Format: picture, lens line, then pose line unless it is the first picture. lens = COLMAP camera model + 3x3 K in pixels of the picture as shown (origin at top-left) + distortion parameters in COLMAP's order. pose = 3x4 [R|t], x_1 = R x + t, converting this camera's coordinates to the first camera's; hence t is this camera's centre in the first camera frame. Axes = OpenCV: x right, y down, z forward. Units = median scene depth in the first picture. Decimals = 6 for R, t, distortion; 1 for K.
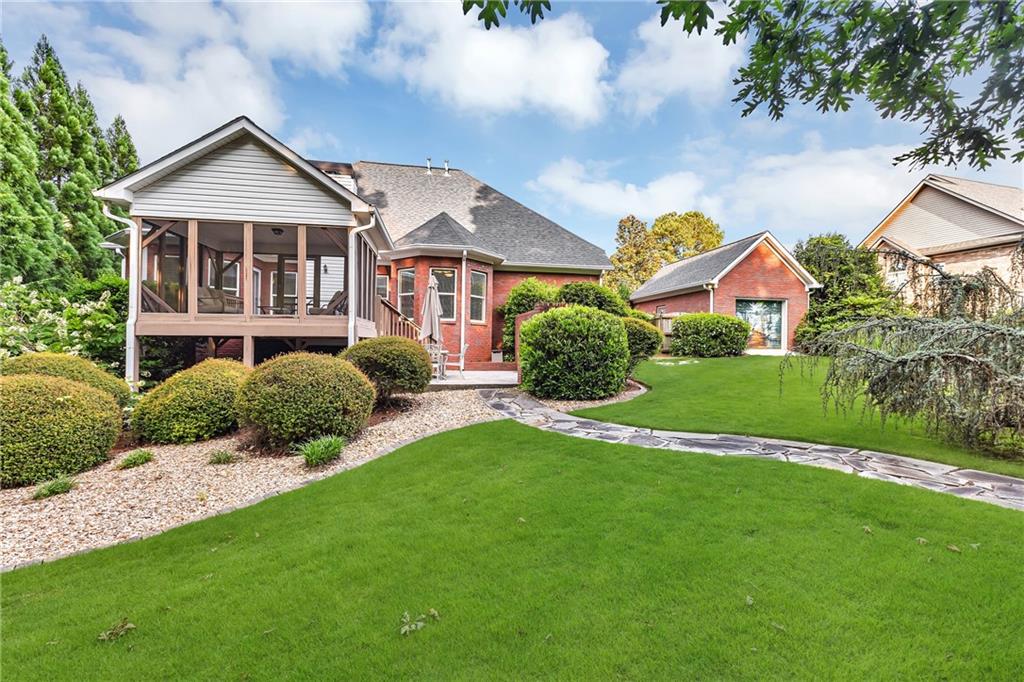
lens RADIAL K [[443.1, 0, 511.1], [0, 443.1, 333.1], [0, 0, 1]] dist [0.000947, 0.000018]
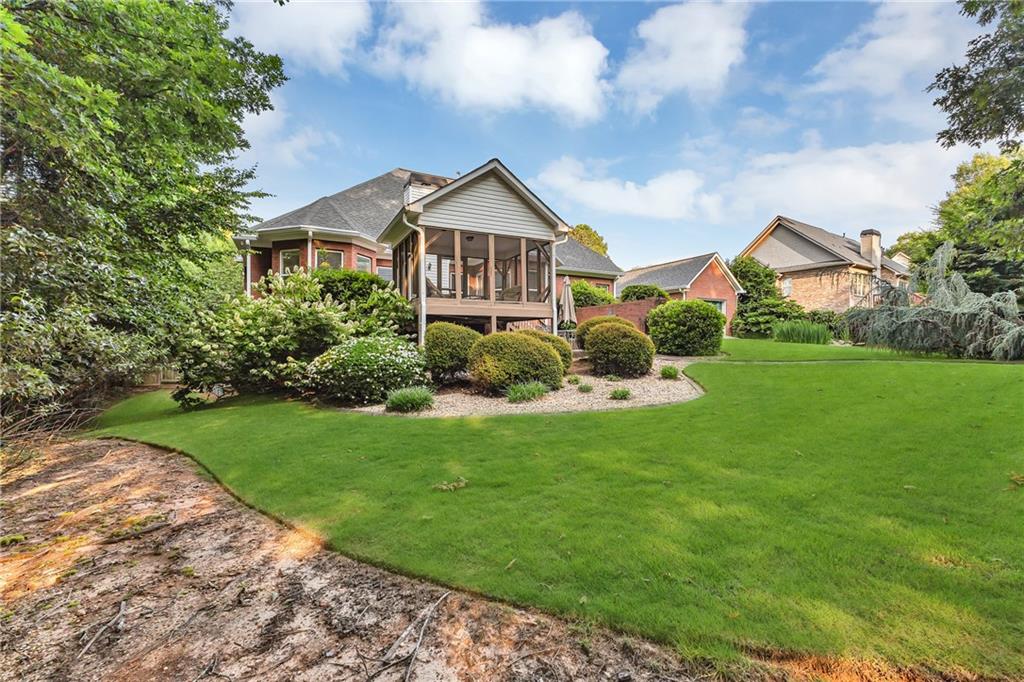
lens RADIAL K [[443.1, 0, 511.1], [0, 443.1, 333.1], [0, 0, 1]] dist [0.000947, 0.000018]
pose [[0.954961, -0.001163, 0.296728, -0.495832], [0.001493, 0.999998, -0.000889, 0.031726], [-0.296726, 0.001292, 0.954962, -0.177443]]
